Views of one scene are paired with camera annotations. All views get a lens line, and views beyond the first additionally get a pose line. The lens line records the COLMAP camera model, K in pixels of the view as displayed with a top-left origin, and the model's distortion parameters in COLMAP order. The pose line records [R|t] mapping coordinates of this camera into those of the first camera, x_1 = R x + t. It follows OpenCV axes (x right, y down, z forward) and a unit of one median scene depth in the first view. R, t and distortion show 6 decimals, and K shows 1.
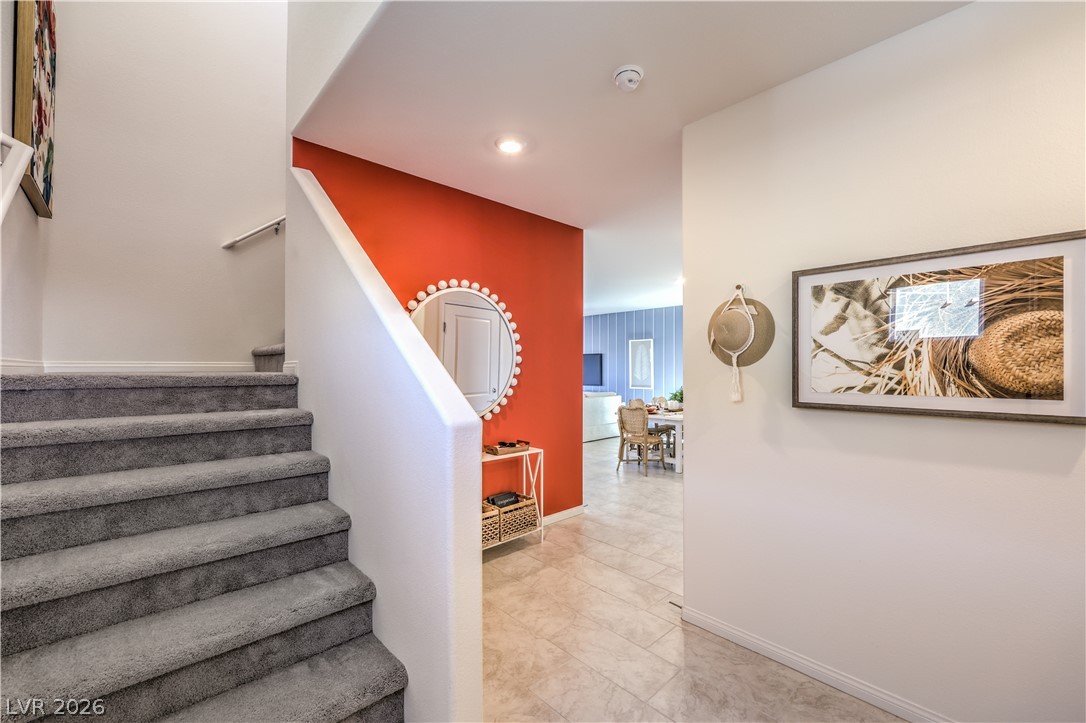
lens RADIAL K [[442.7, 0, 548.1], [0, 442.7, 348.3], [0, 0, 1]] dist [-0.000058, -0.000267]
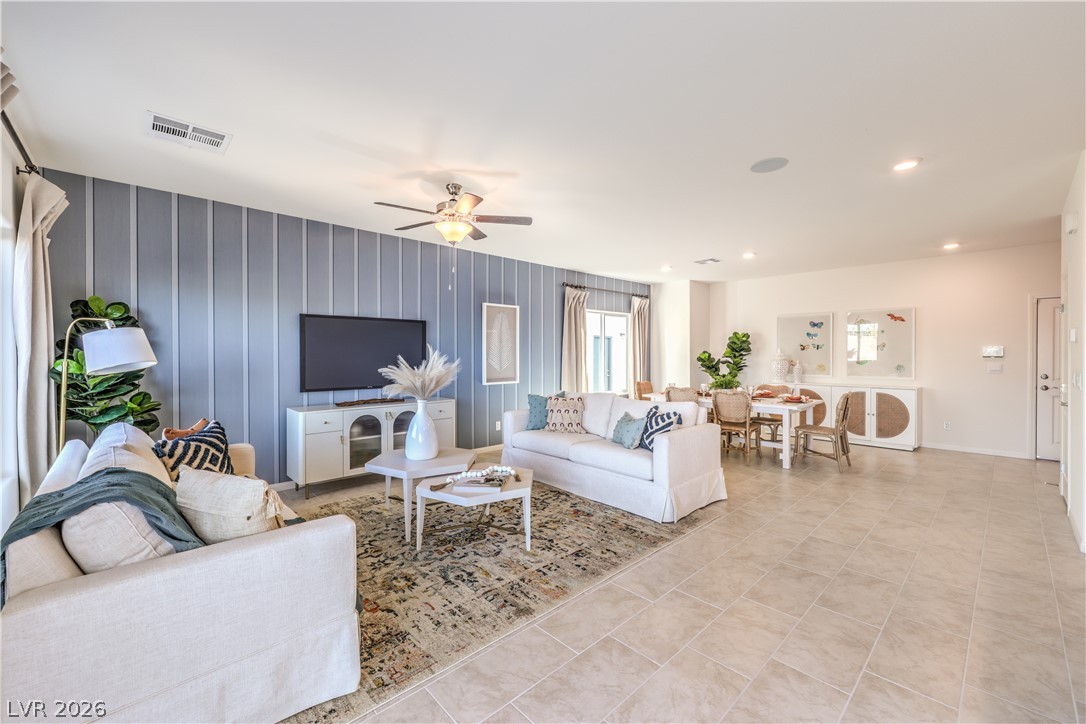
lens RADIAL K [[436.2, 0, 549.2], [0, 436.2, 358.9], [0, 0, 1]] dist [0.000623, -0.000138]
pose [[-0.001272, -0.010564, 0.999943, -0.399721], [-0.030145, 0.999490, 0.010521, 0.048232], [-0.999545, -0.030130, -0.001589, 0.932018]]
